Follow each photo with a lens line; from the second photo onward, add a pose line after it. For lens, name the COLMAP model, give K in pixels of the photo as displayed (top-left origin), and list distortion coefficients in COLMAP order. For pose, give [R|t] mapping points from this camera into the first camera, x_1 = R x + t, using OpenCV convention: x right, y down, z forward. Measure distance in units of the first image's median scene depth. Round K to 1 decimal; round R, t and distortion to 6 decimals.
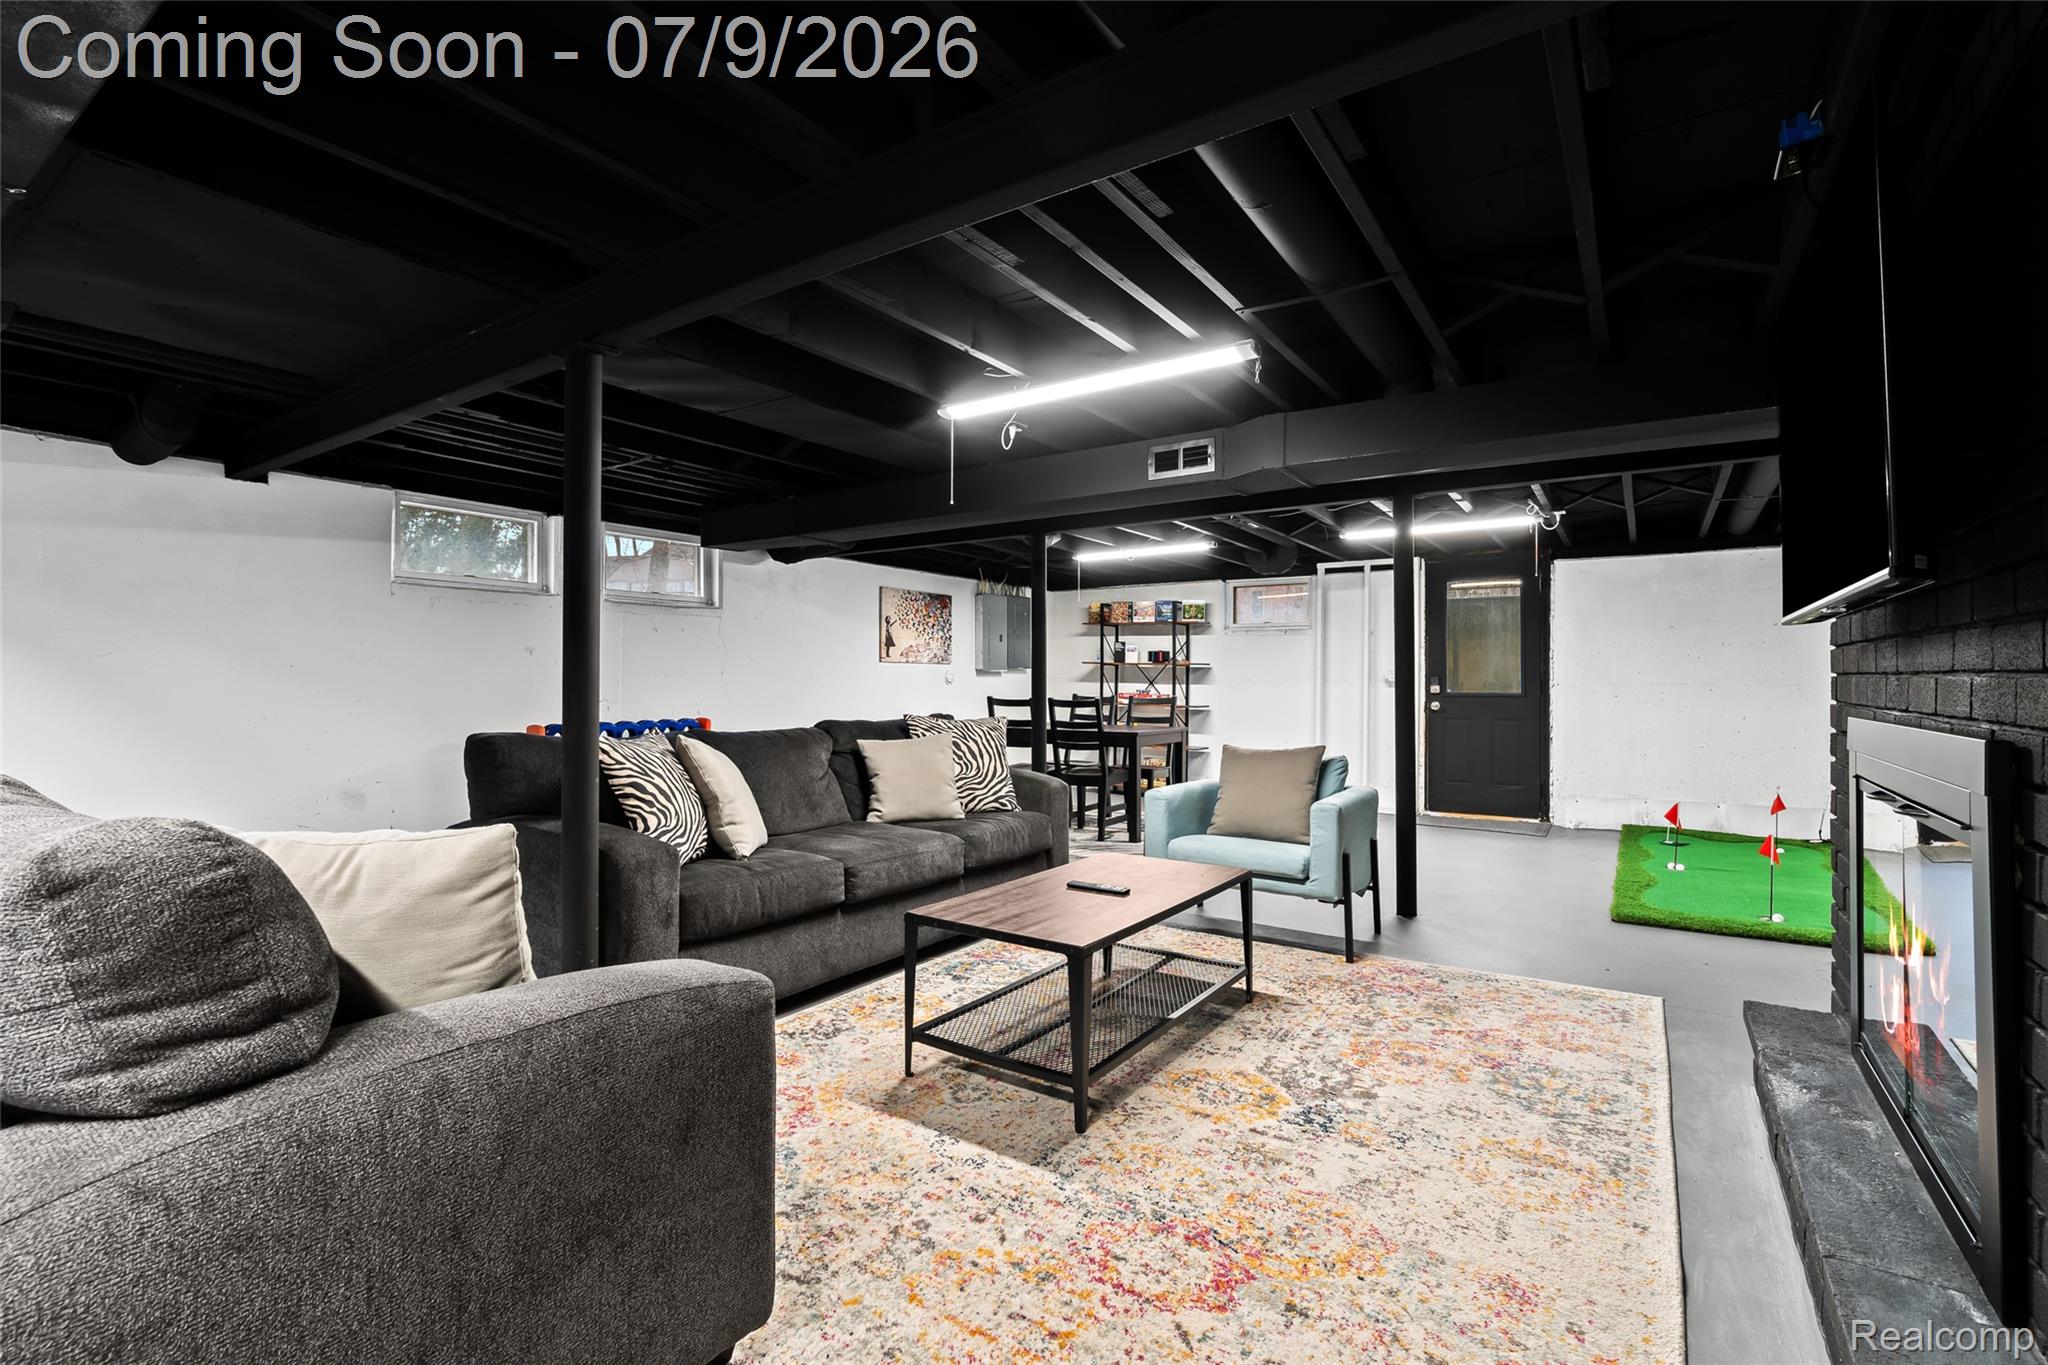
lens RADIAL K [[933.6, 0, 1027.6], [0, 933.6, 684.9], [0, 0, 1]] dist [-0.005878, 0.000998]
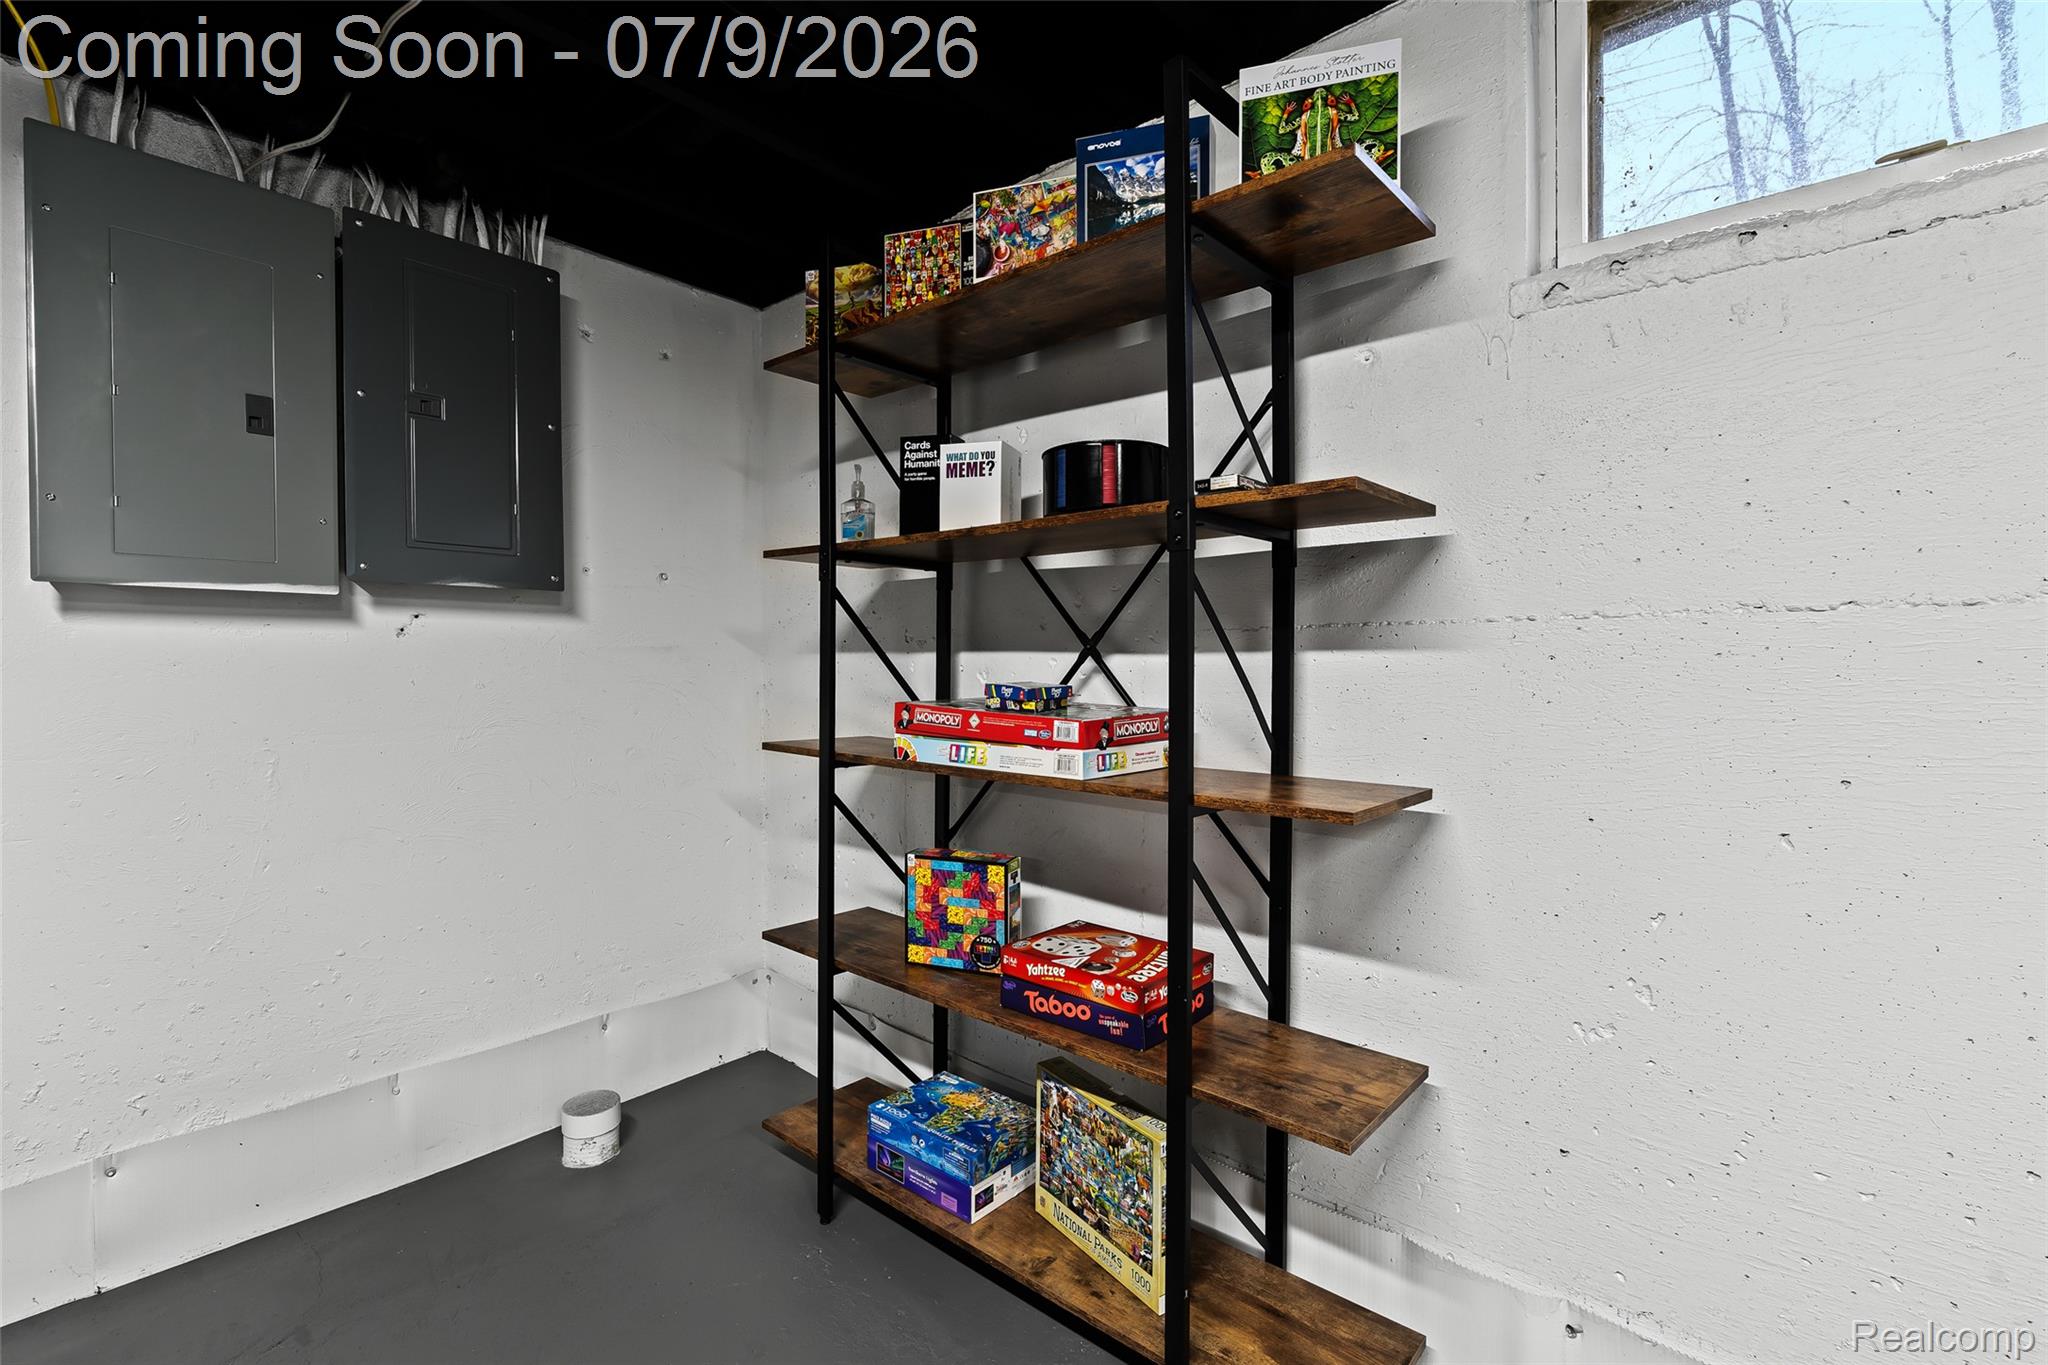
lens RADIAL K [[933.6, 0, 1016.3], [0, 933.6, 680.2], [0, 0, 1]] dist [-0.005878, 0.000998]
pose [[0.991159, -0.005345, -0.132575, 0.146313], [0.006316, 0.999956, 0.006906, 0.003148], [0.132532, -0.007682, 0.991149, 0.830523]]
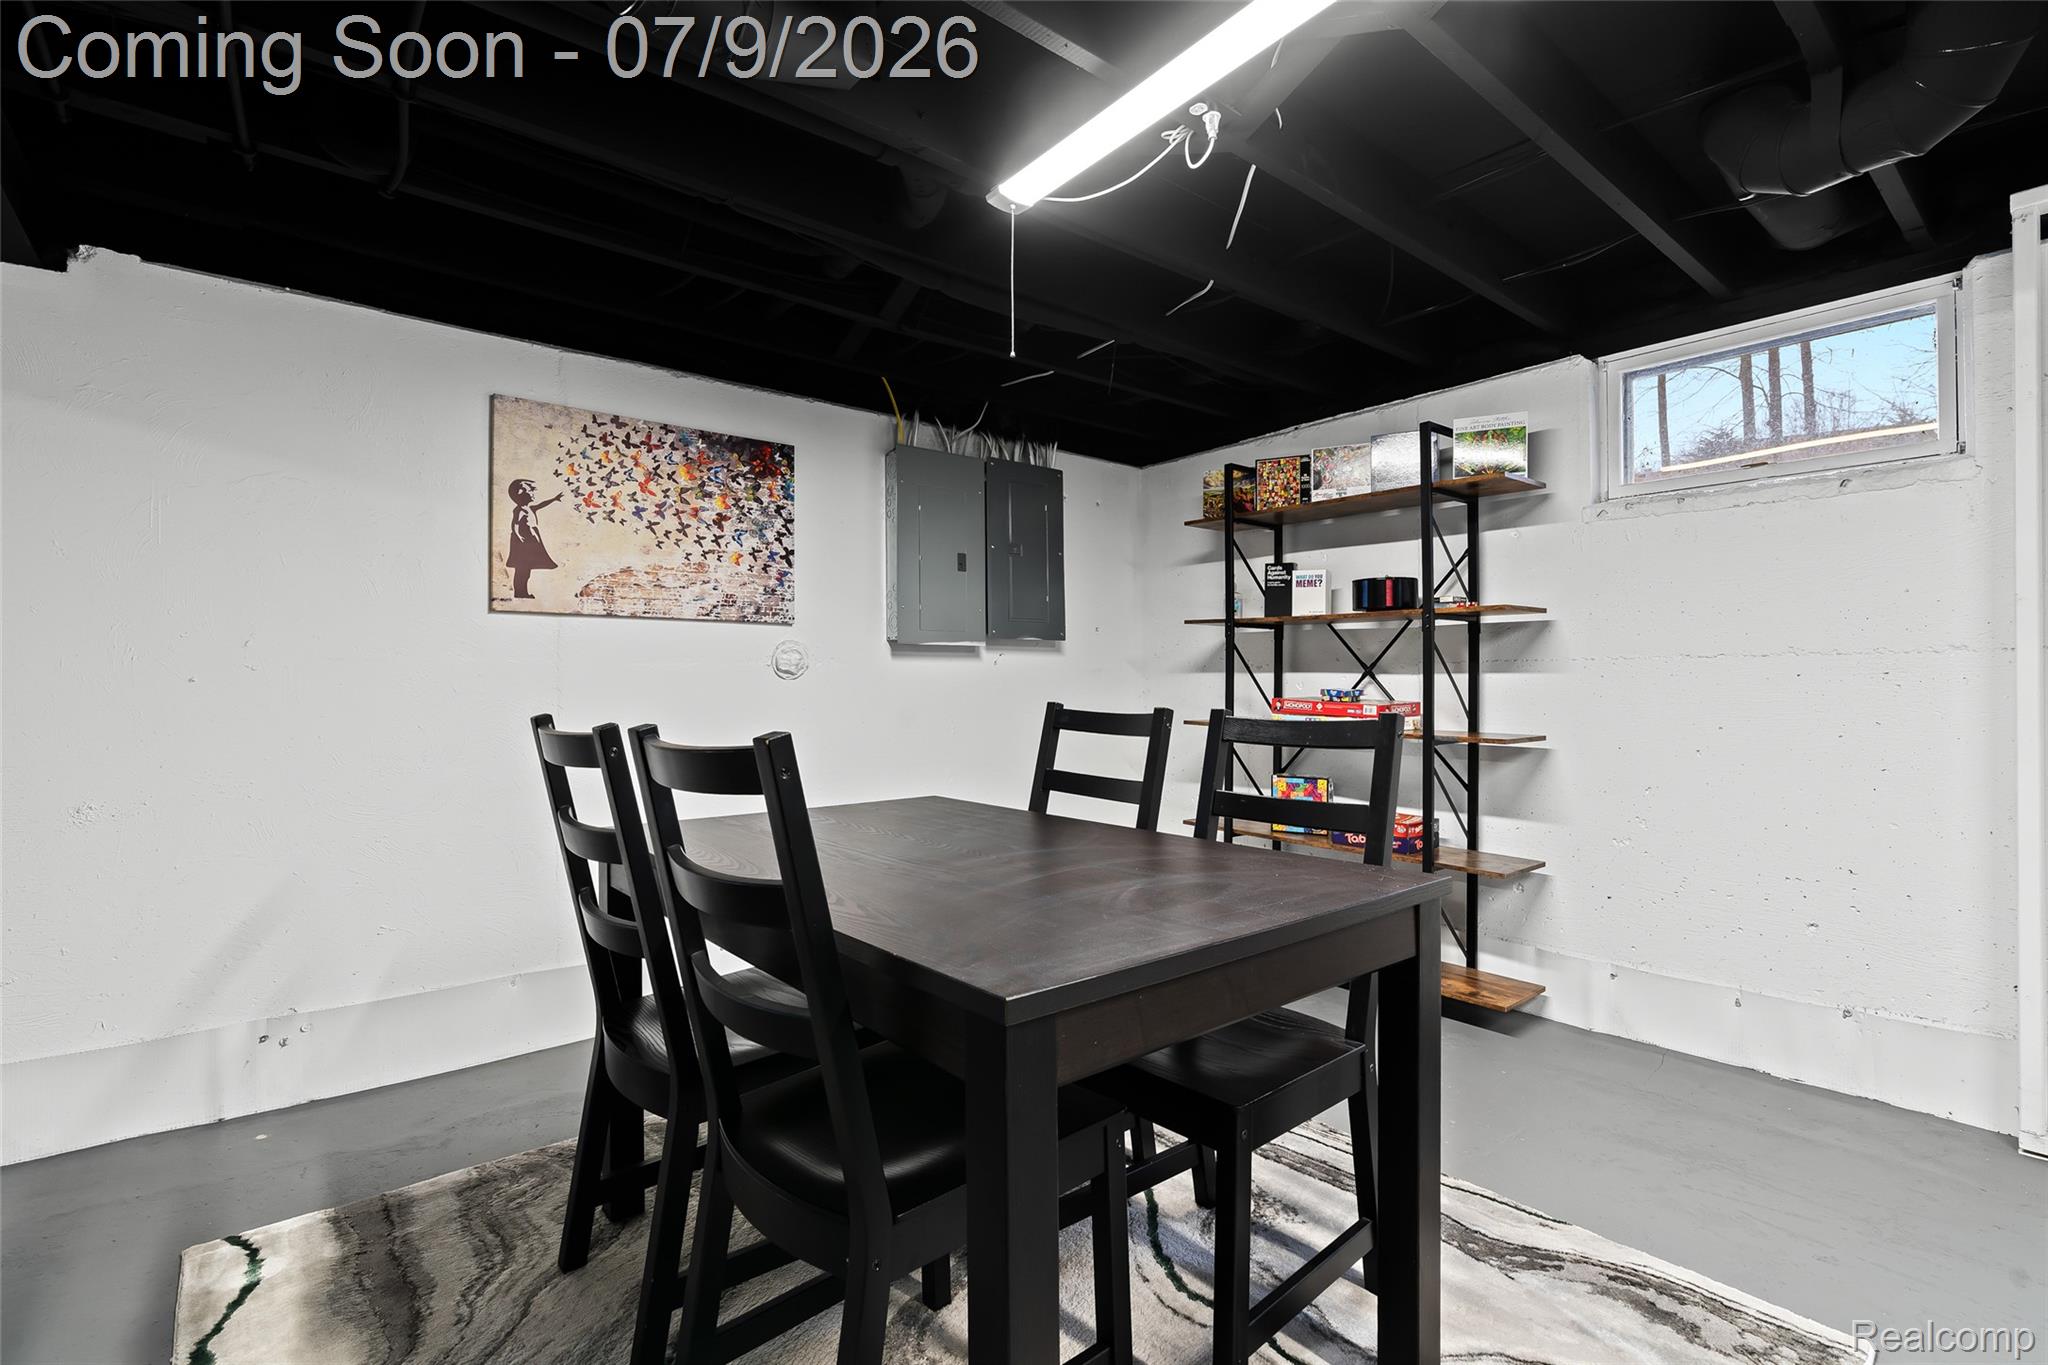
lens RADIAL K [[933.6, 0, 1034.1], [0, 933.6, 674.8], [0, 0, 1]] dist [-0.005878, 0.000998]
pose [[0.959290, -0.009415, -0.282267, 0.112717], [0.005687, 0.999885, -0.014024, 0.004002], [0.282367, 0.011848, 0.959233, 0.624383]]
